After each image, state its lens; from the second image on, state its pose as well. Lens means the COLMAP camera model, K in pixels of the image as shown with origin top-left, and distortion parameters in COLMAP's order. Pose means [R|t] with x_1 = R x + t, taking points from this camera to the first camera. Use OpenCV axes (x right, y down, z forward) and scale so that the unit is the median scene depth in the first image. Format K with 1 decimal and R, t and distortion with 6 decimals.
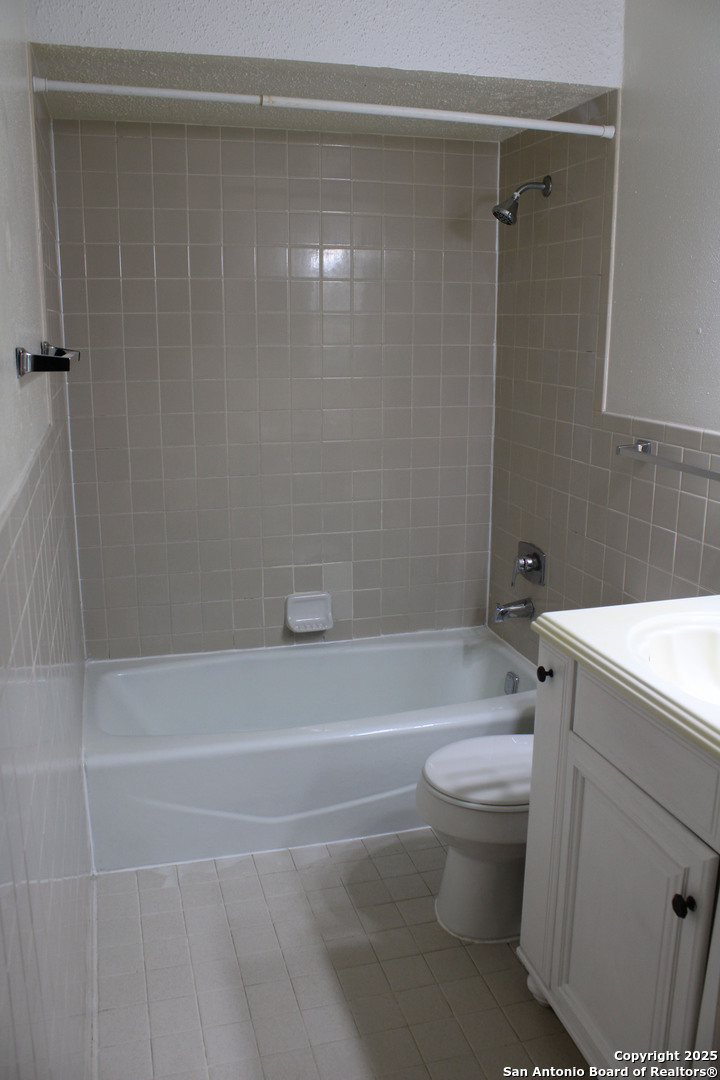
lens RADIAL K [[890.7, 0, 359.5], [0, 890.7, 518.4], [0, 0, 1]] dist [-0.168485, 0.148928]
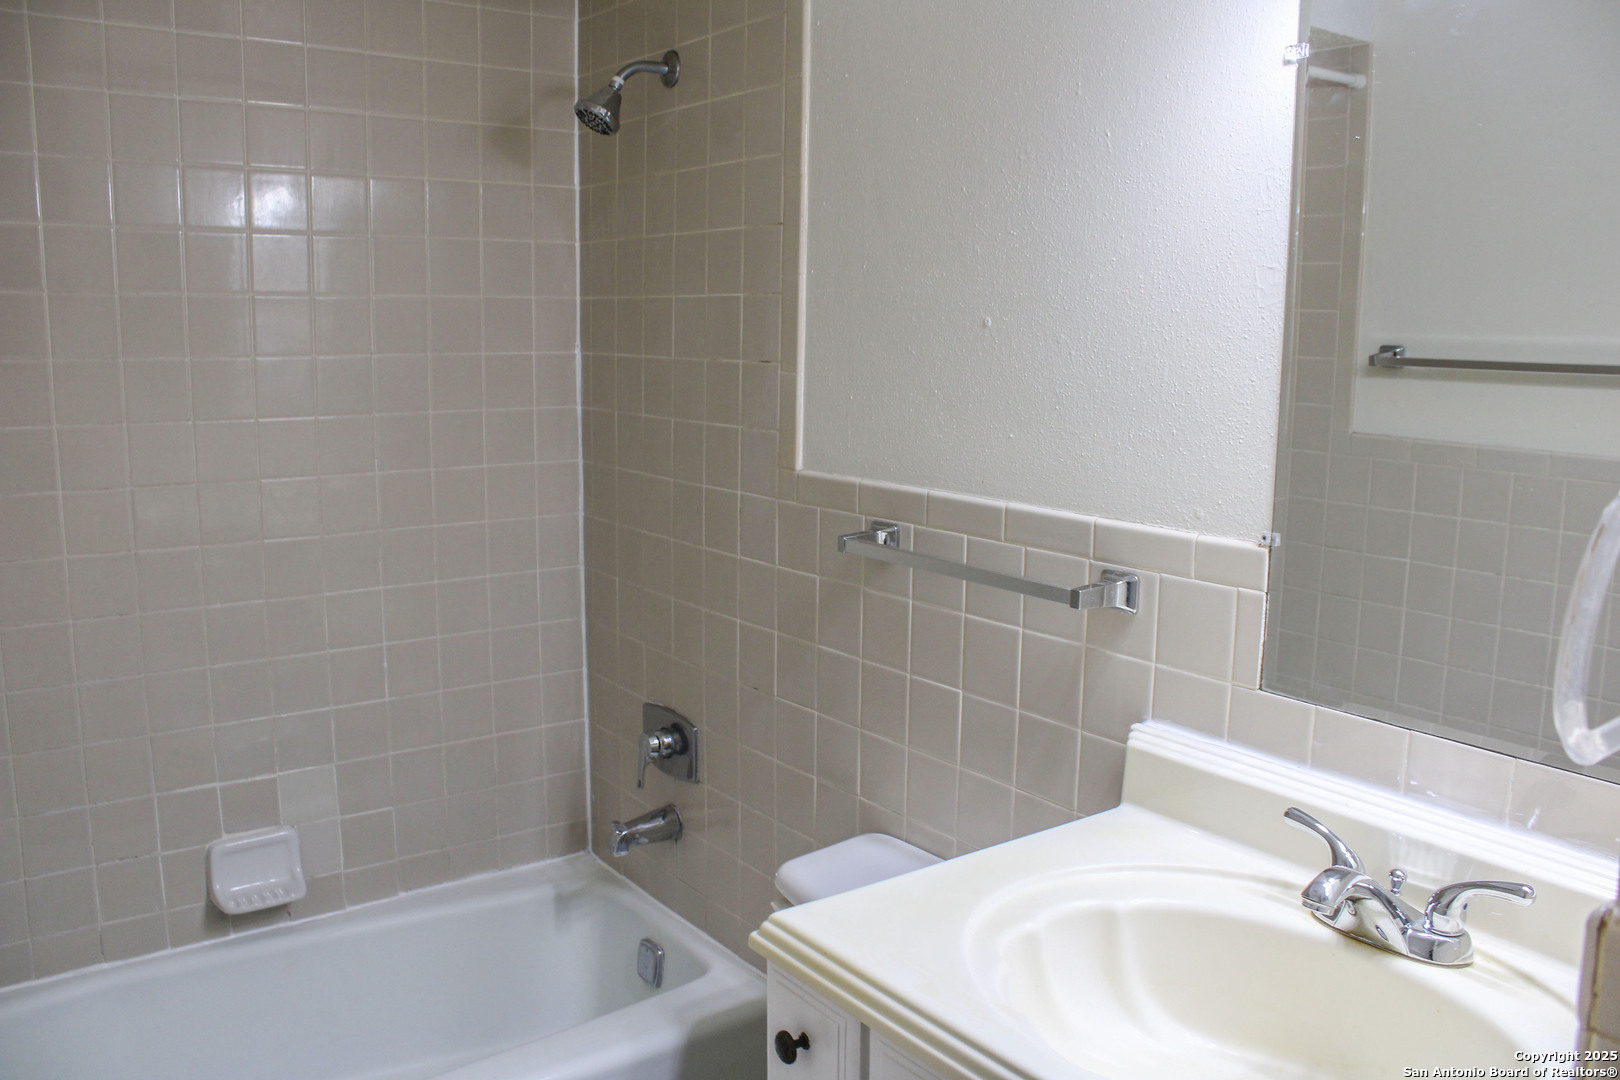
lens RADIAL K [[1336.1, 0, 810.0], [0, 1336.1, 540.0], [0, 0, 1]] dist [-0.168485, 0.148928]
pose [[0.937113, -0.047731, 0.345748, -0.005742], [0.065740, 0.997013, -0.040542, -0.036504], [-0.342780, 0.060722, 0.937451, 0.180942]]
